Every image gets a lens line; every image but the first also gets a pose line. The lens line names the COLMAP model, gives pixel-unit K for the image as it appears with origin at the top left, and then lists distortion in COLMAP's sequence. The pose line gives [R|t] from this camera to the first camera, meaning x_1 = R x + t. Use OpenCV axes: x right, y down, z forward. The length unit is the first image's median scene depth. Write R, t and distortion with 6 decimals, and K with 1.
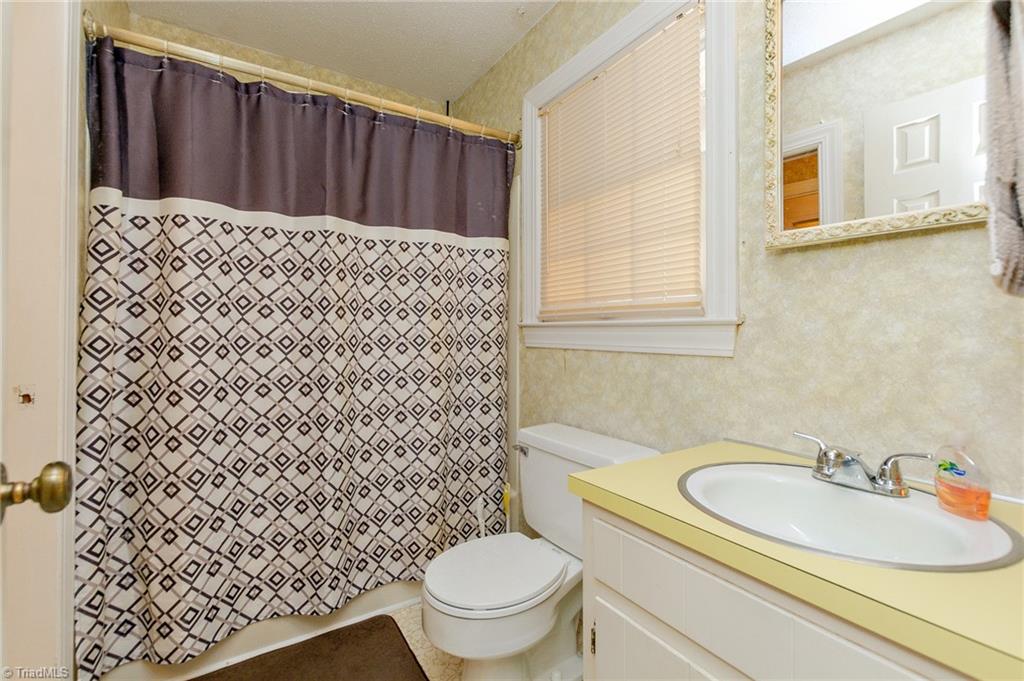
lens RADIAL K [[452.9, 0, 506.6], [0, 452.9, 336.3], [0, 0, 1]] dist [0.006745, -0.001433]
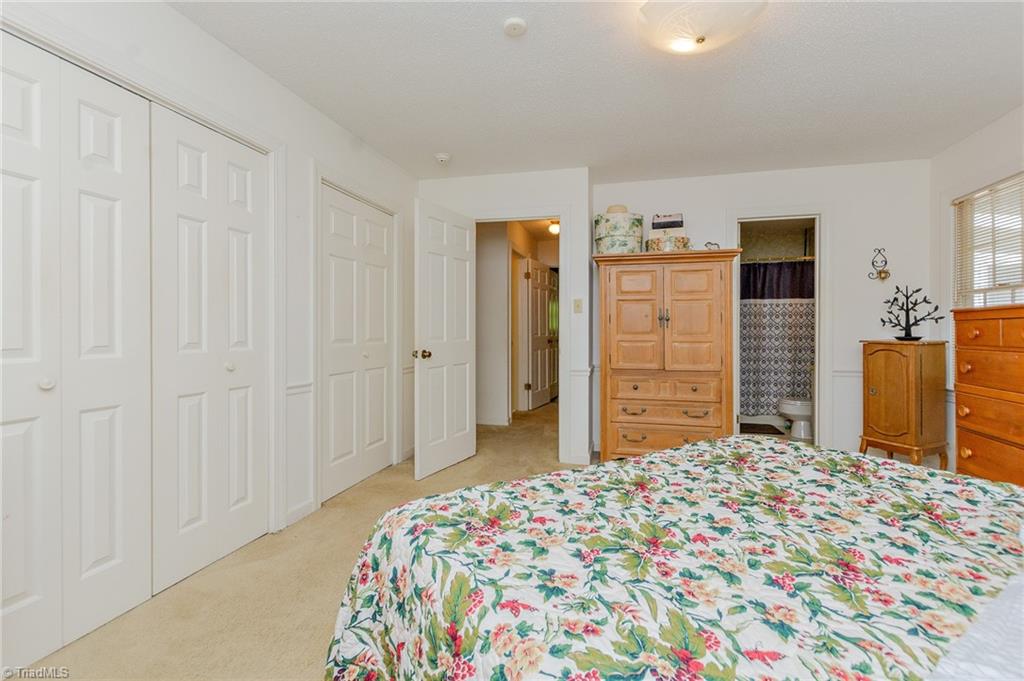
lens RADIAL K [[452.9, 0, 513.4], [0, 452.9, 332.3], [0, 0, 1]] dist [0.006745, -0.001433]
pose [[0.699585, 0.002409, -0.714545, 0.691348], [0.002252, 0.999982, 0.005577, -0.041654], [0.714546, -0.005511, 0.699567, -2.328614]]
